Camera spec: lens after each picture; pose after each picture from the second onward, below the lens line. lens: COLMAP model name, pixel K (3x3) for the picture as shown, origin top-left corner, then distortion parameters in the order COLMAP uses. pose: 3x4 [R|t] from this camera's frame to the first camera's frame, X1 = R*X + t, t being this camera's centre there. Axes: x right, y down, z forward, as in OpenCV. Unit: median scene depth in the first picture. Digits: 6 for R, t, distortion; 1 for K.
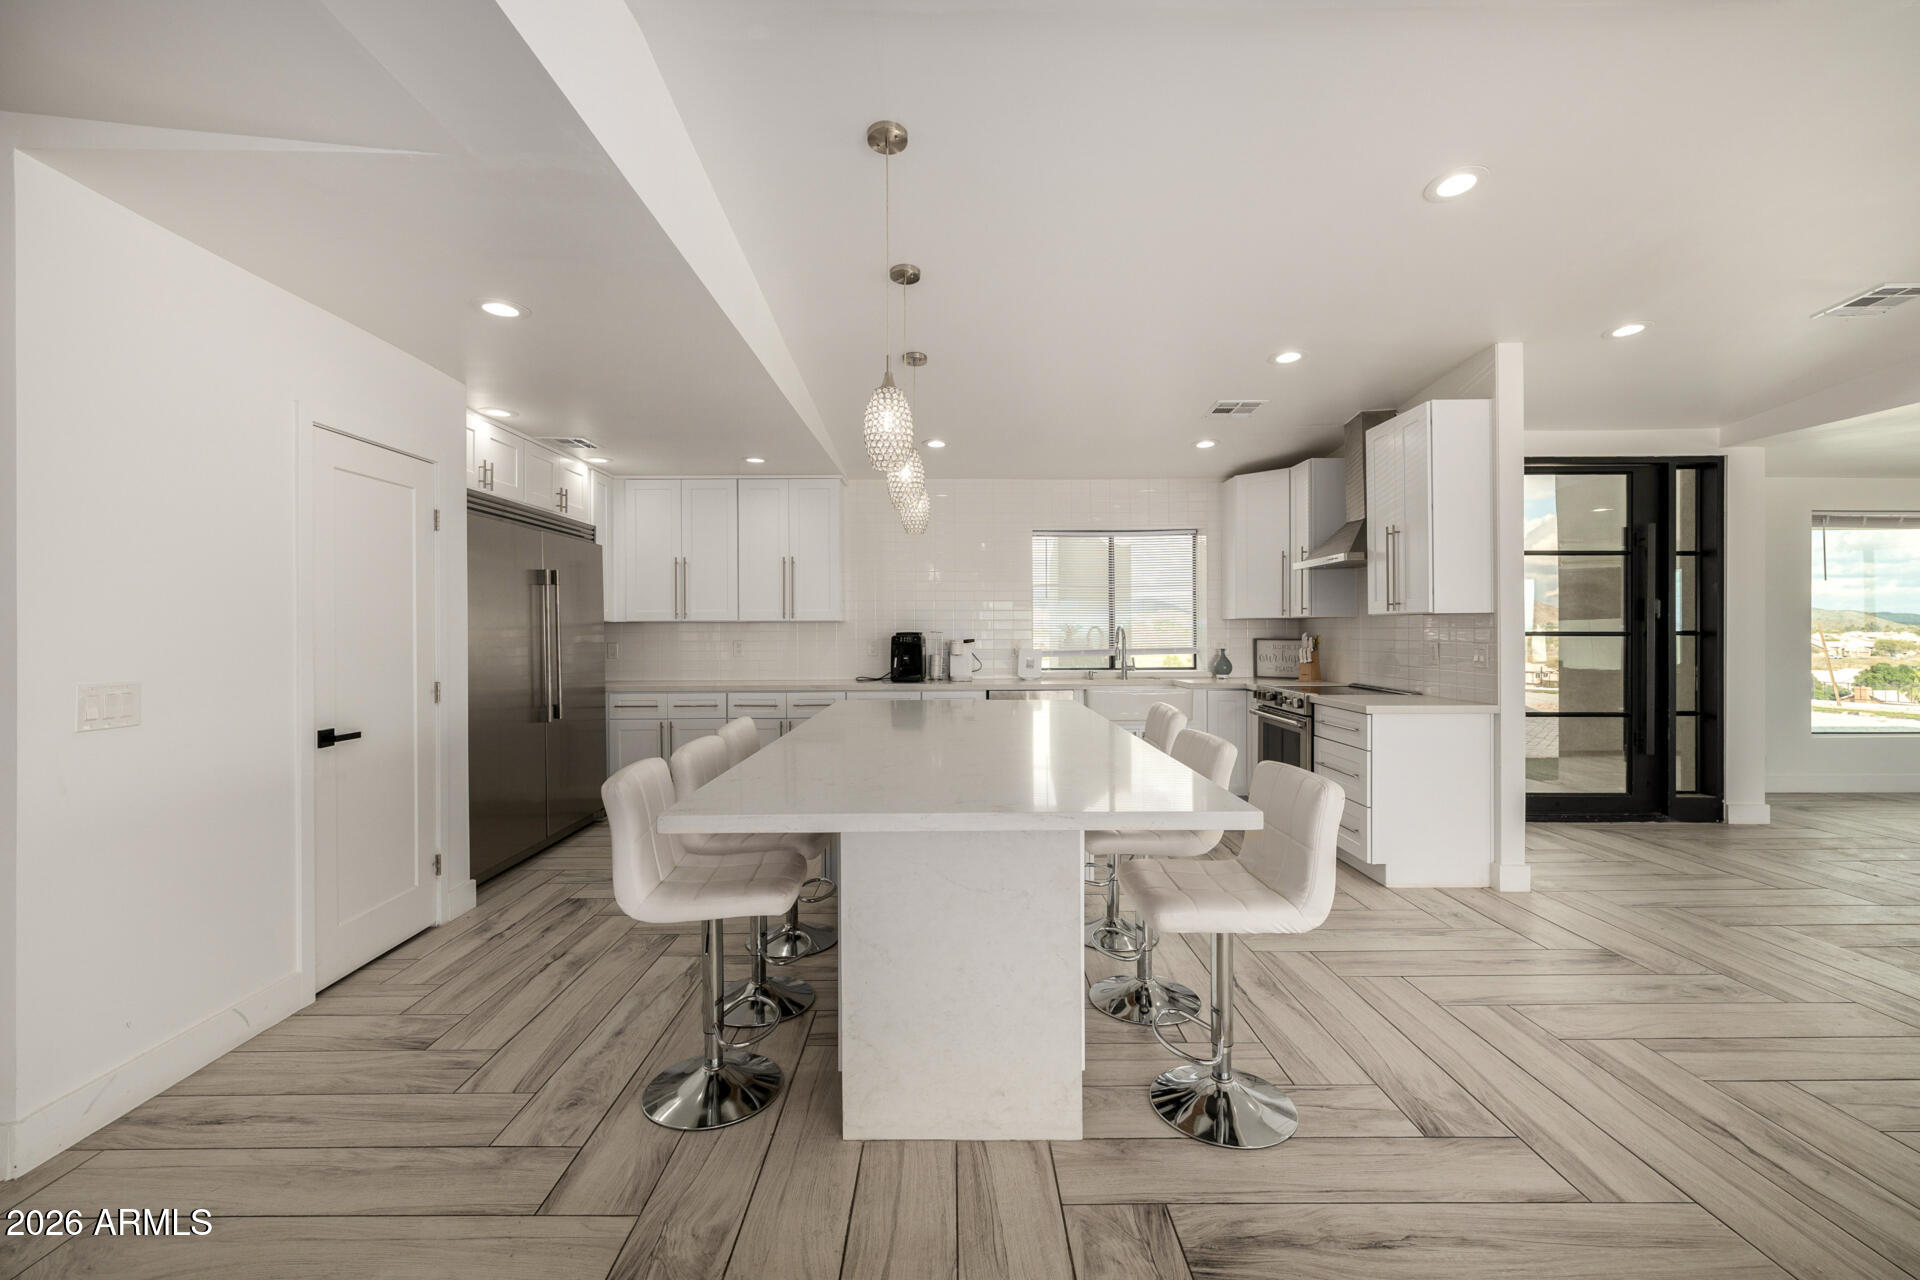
lens RADIAL K [[820.5, 0, 960.0], [0, 820.5, 636.7], [0, 0, 1]] dist [-0.002823, -0.000457]
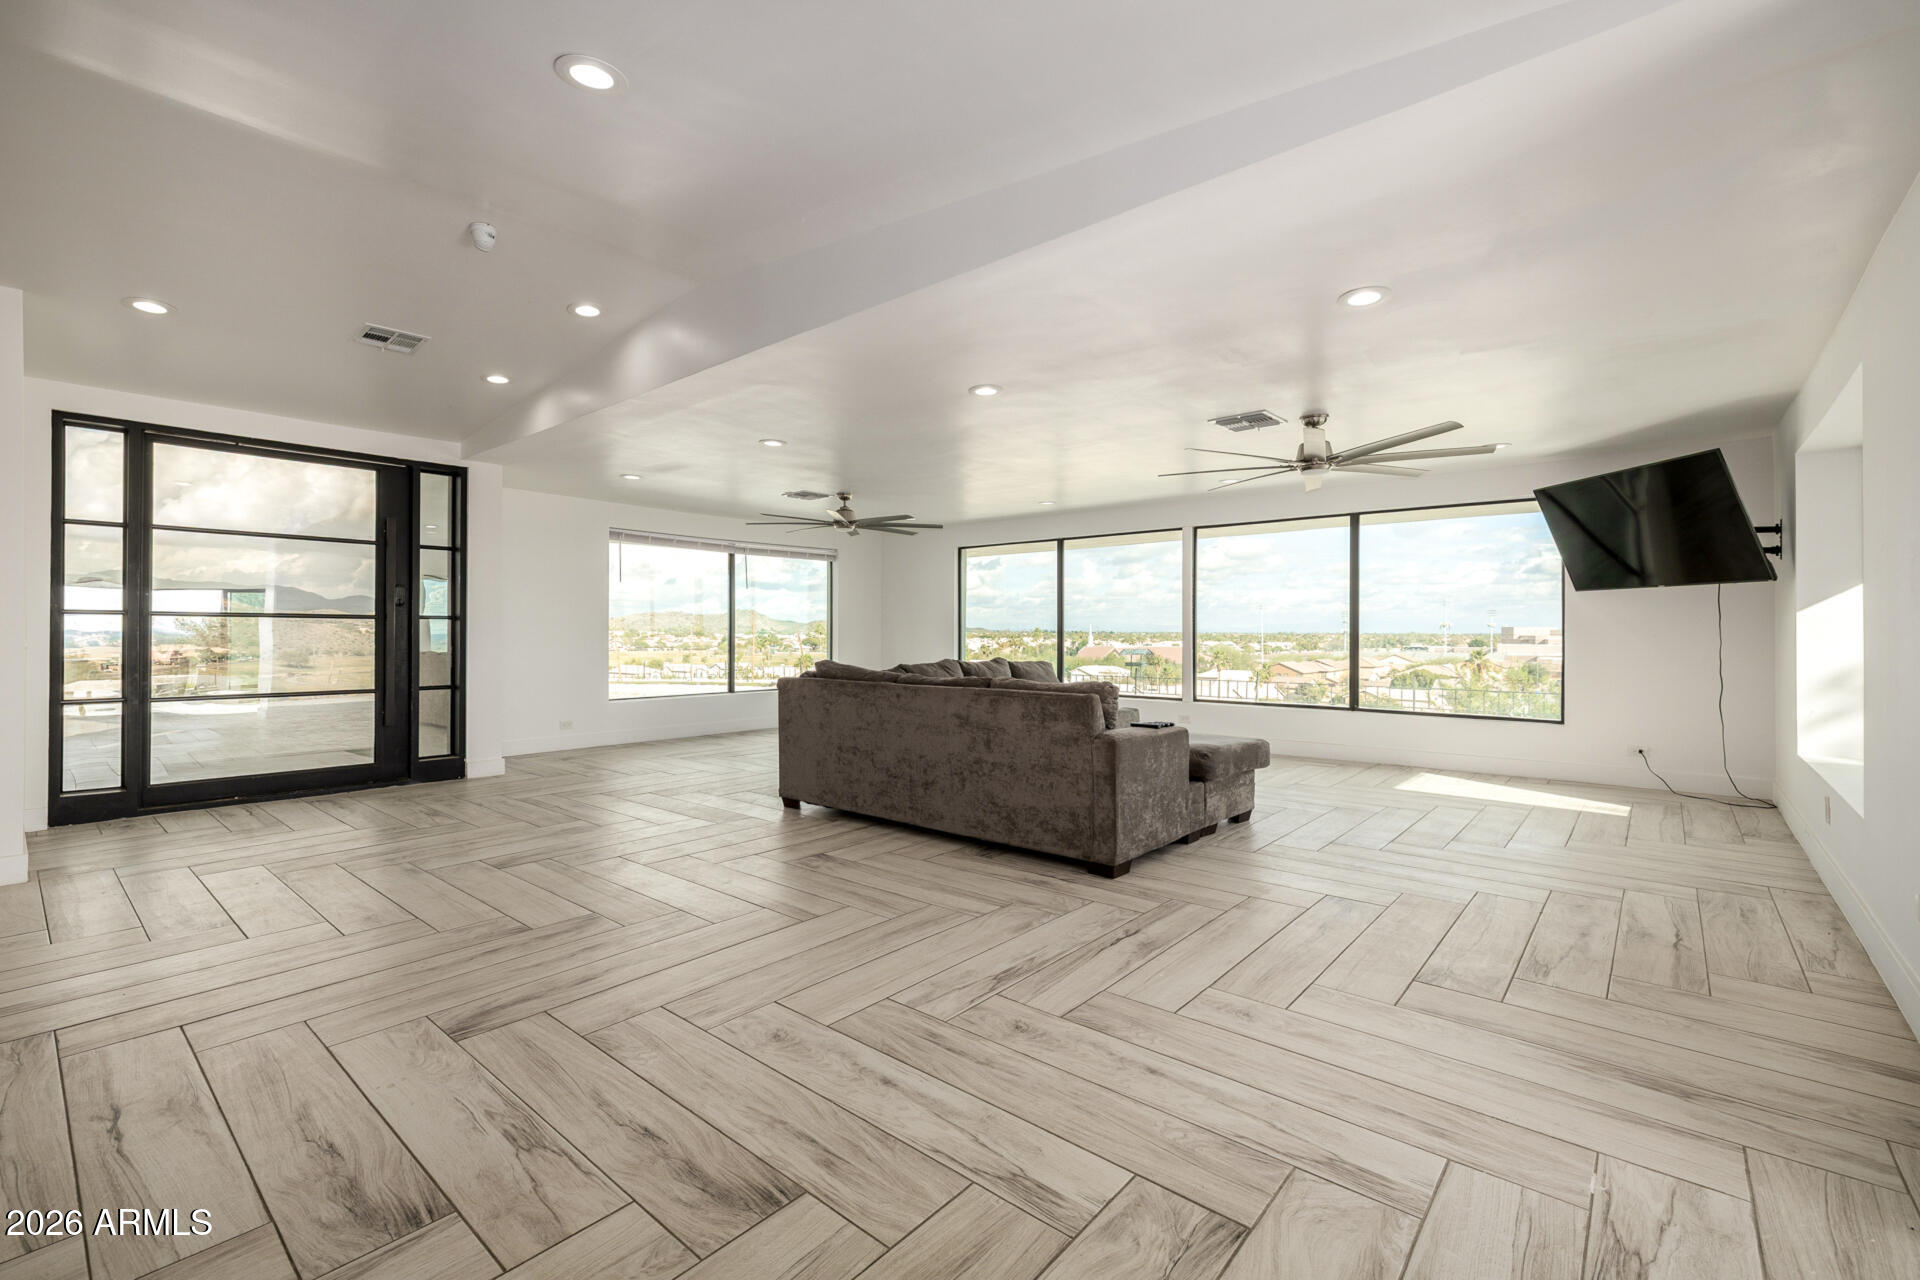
lens RADIAL K [[820.5, 0, 963.0], [0, 820.5, 638.5], [0, 0, 1]] dist [-0.002823, -0.000457]
pose [[0.655385, 0.003433, 0.755287, 0.509074], [-0.000209, 0.999990, -0.004365, 0.030155], [-0.755295, 0.002703, 0.655380, -0.309478]]
